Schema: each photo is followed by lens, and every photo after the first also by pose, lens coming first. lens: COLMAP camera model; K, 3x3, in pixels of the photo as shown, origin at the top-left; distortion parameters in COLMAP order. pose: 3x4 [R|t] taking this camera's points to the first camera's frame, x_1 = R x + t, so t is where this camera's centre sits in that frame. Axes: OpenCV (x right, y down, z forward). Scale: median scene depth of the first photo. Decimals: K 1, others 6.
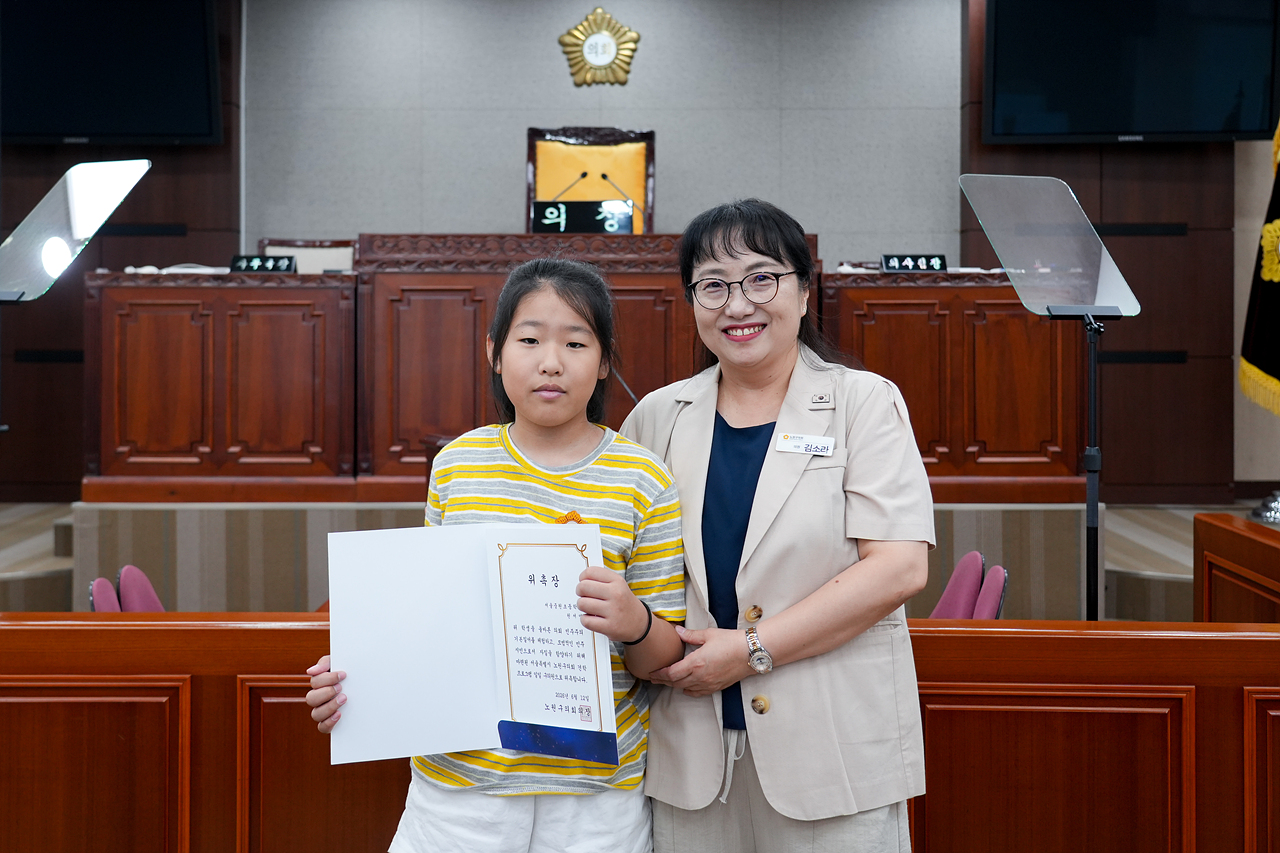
lens RADIAL K [[1414.0, 0, 640.6], [0, 1414.0, 328.6], [0, 0, 1]] dist [0.021271, 0.015439]
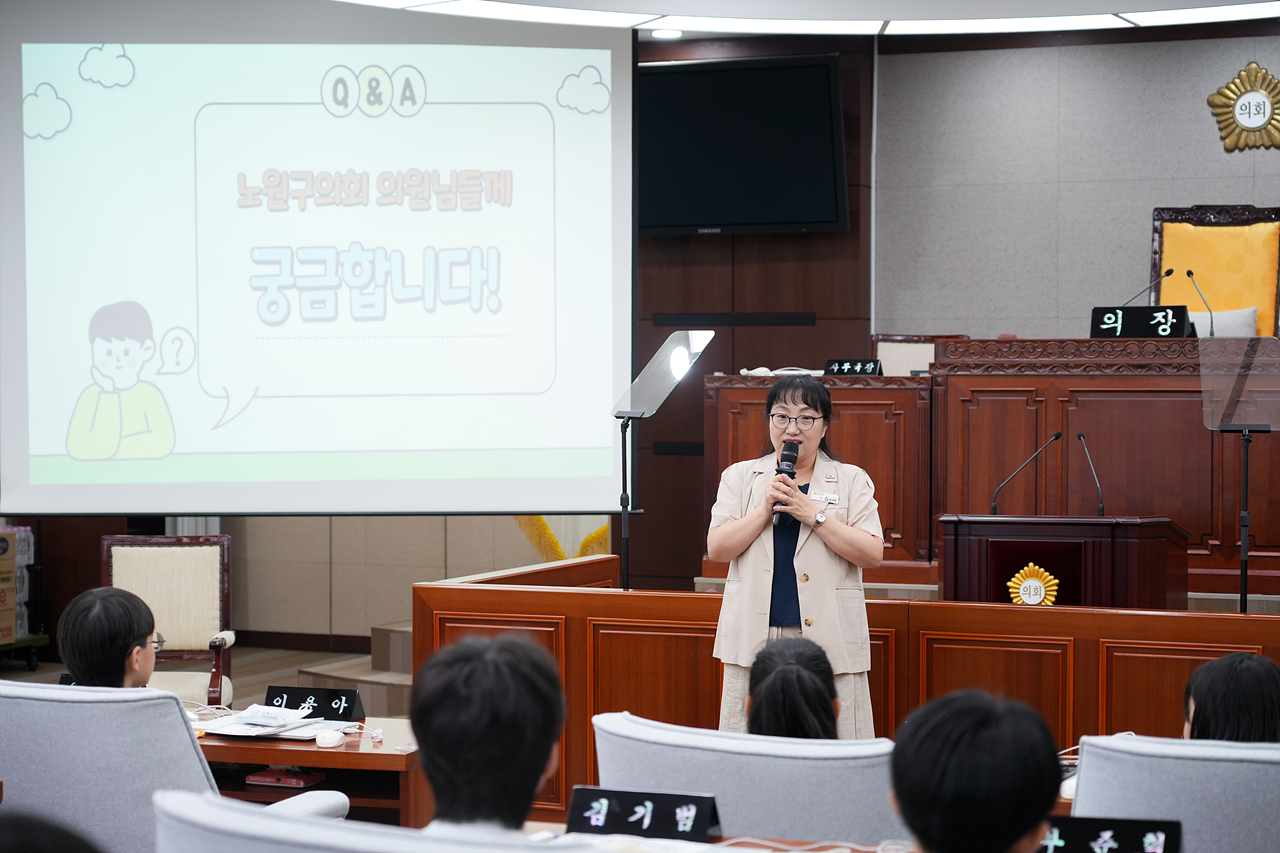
lens RADIAL K [[2786.8, 0, 640.0], [0, 2786.8, 426.5], [0, 0, 1]] dist [0.006676, 0.128289]
pose [[0.909305, 0.007478, -0.416063, 0.488040], [-0.003235, 0.999935, 0.010902, -0.022426], [0.416117, -0.008567, 0.909271, -1.048237]]
